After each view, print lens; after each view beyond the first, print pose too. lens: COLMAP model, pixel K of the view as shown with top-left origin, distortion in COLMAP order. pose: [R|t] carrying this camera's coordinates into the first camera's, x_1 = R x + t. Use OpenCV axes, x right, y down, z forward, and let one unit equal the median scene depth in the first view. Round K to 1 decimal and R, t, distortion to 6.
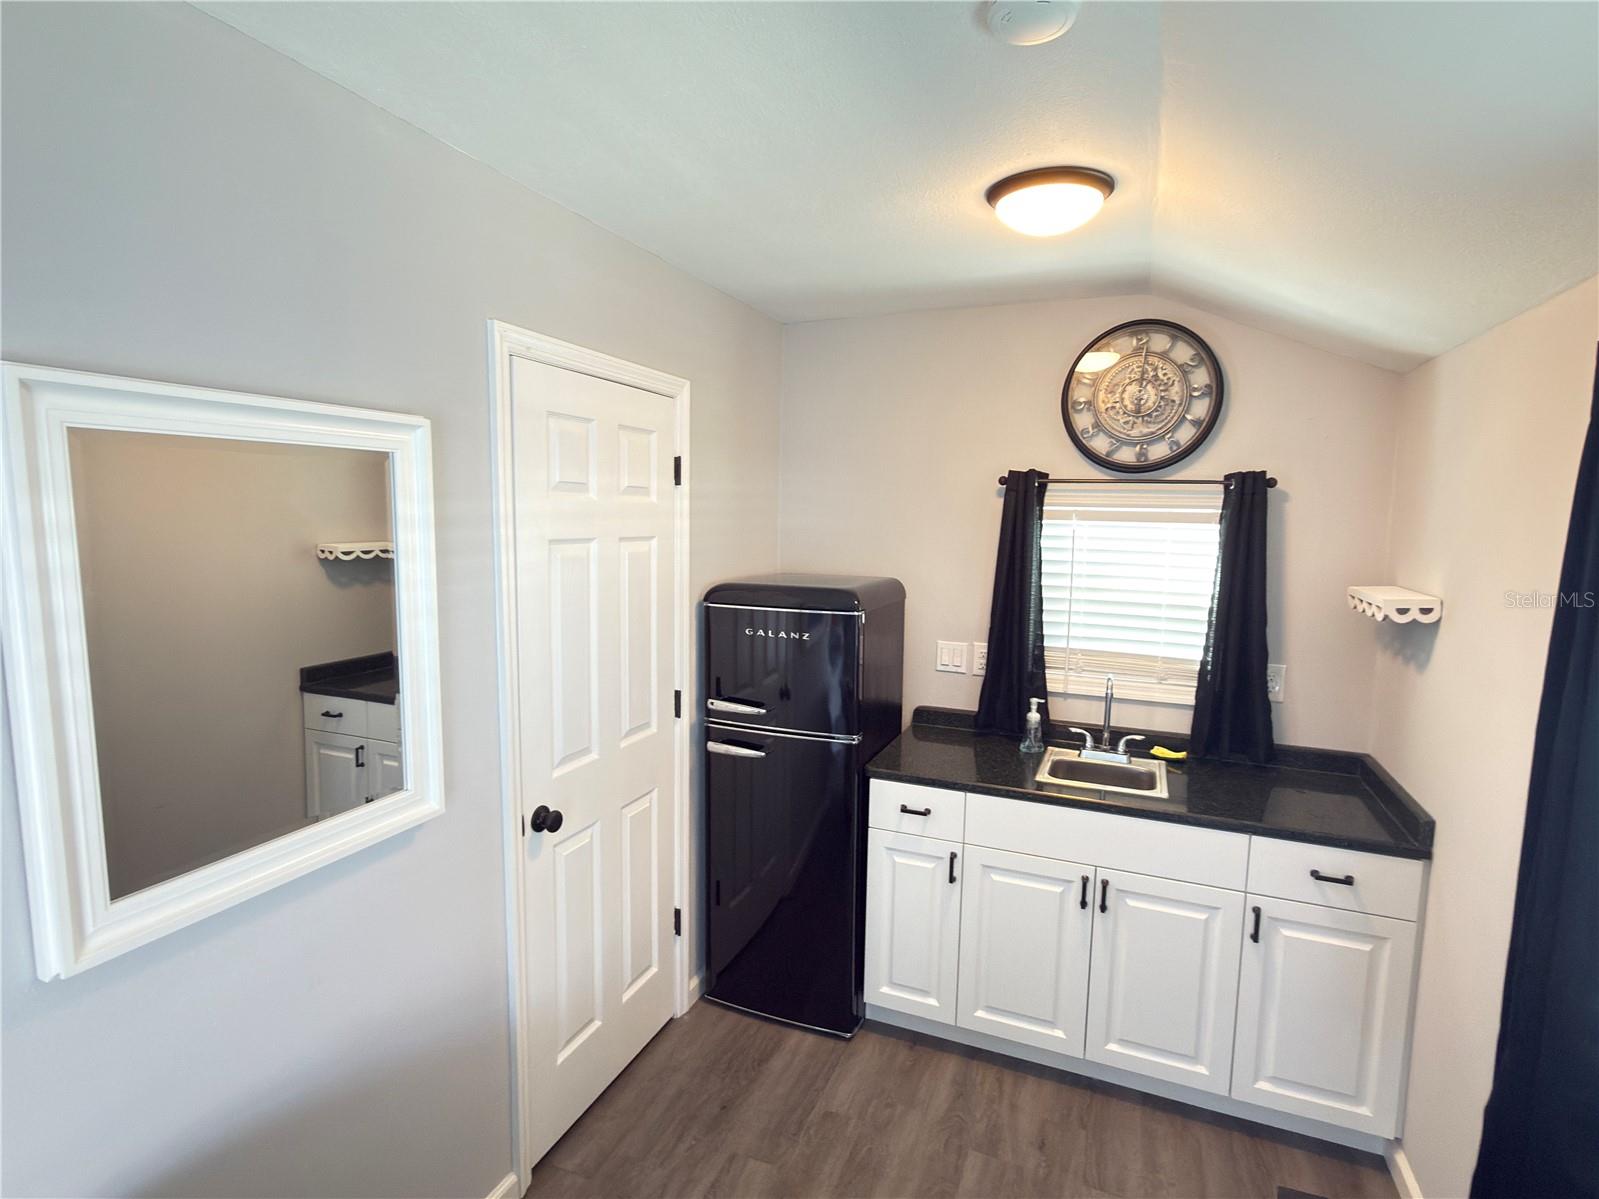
lens RADIAL K [[797.9, 0, 796.8], [0, 797.9, 603.2], [0, 0, 1]] dist [-0.002463, 0.002396]
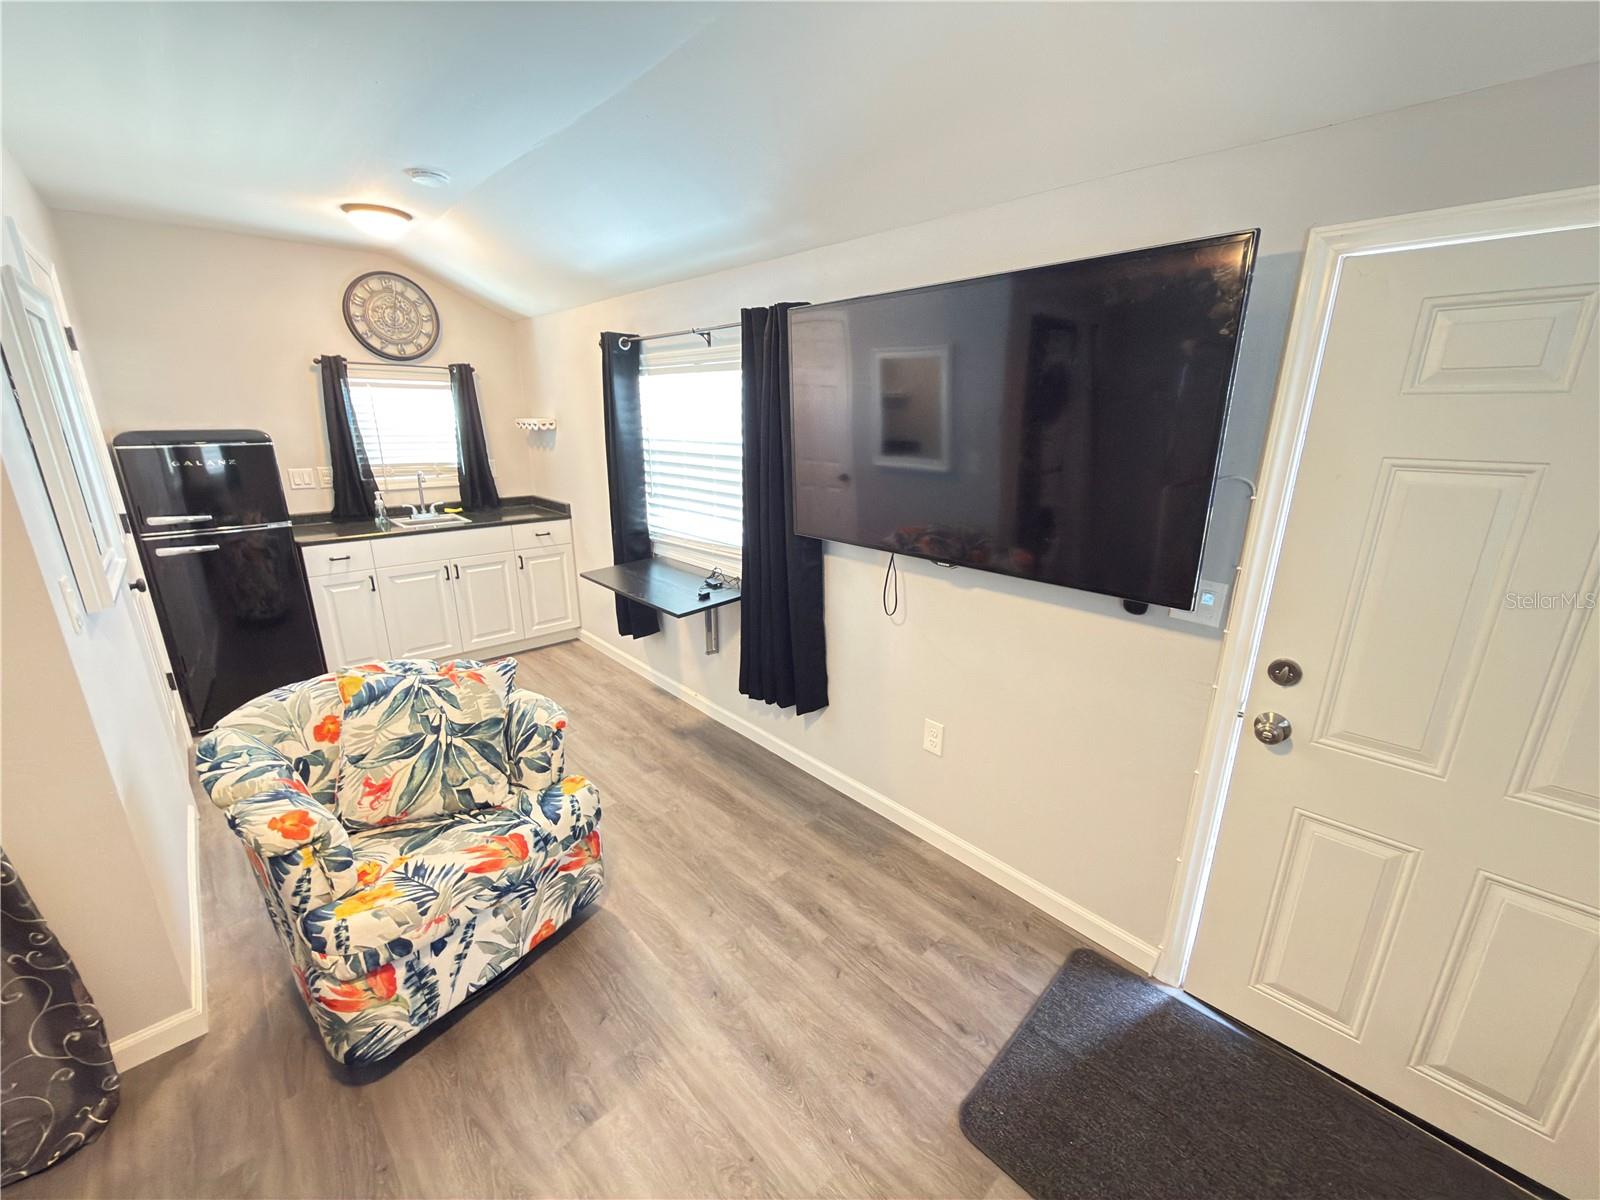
lens RADIAL K [[632.7, 0, 805.4], [0, 632.7, 593.0], [0, 0, 1]] dist [-0.000194, -0.000001]
pose [[0.407614, -0.263227, 0.874393, -0.661204], [0.102042, 0.964685, 0.242840, 0.101223], [-0.907435, -0.009760, 0.420079, -0.498139]]
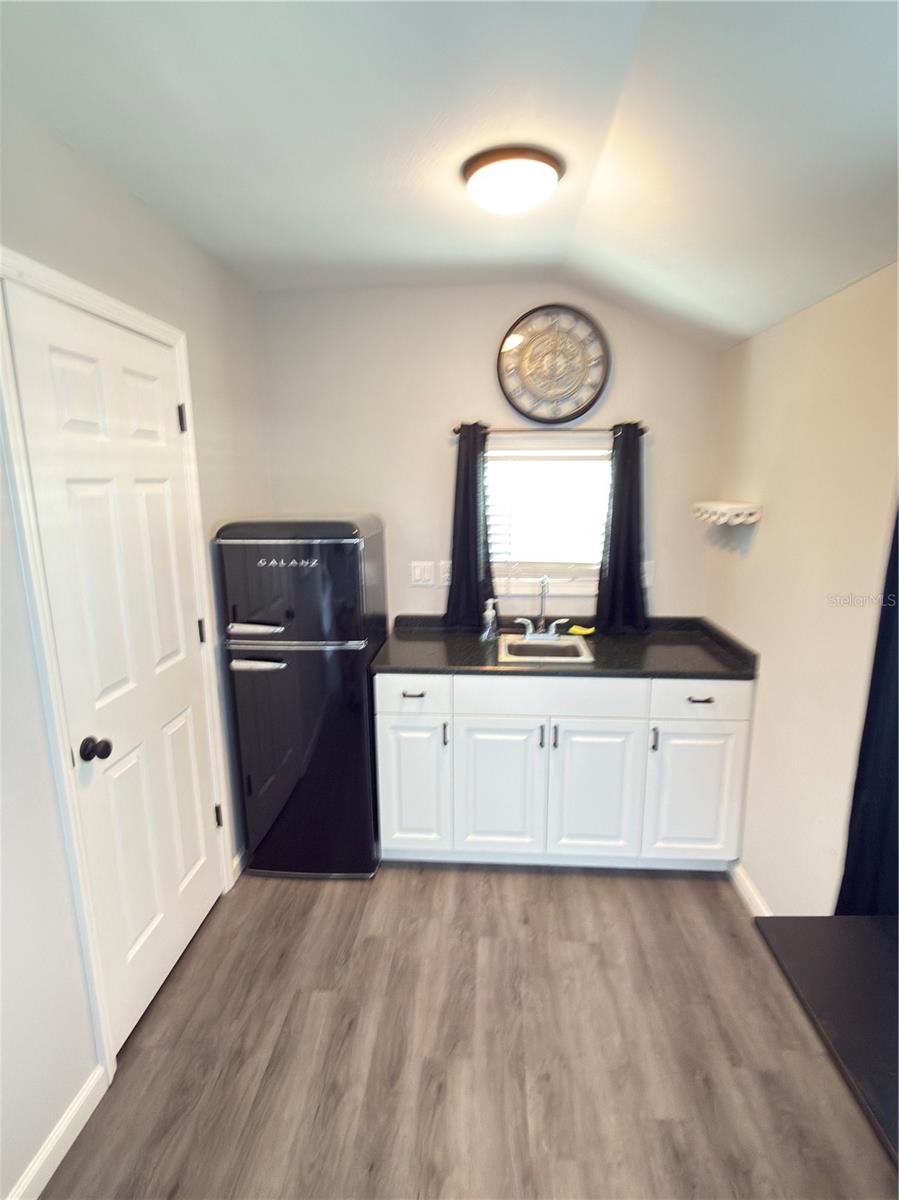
lens RADIAL K [[598.8, 0, 446.1], [0, 598.8, 600.6], [0, 0, 1]] dist [-0.002463, 0.002396]
pose [[0.948286, -0.087192, 0.305205, -0.078551], [0.059717, 0.993369, 0.098247, 0.021585], [-0.311748, -0.074940, 0.947205, 0.096758]]
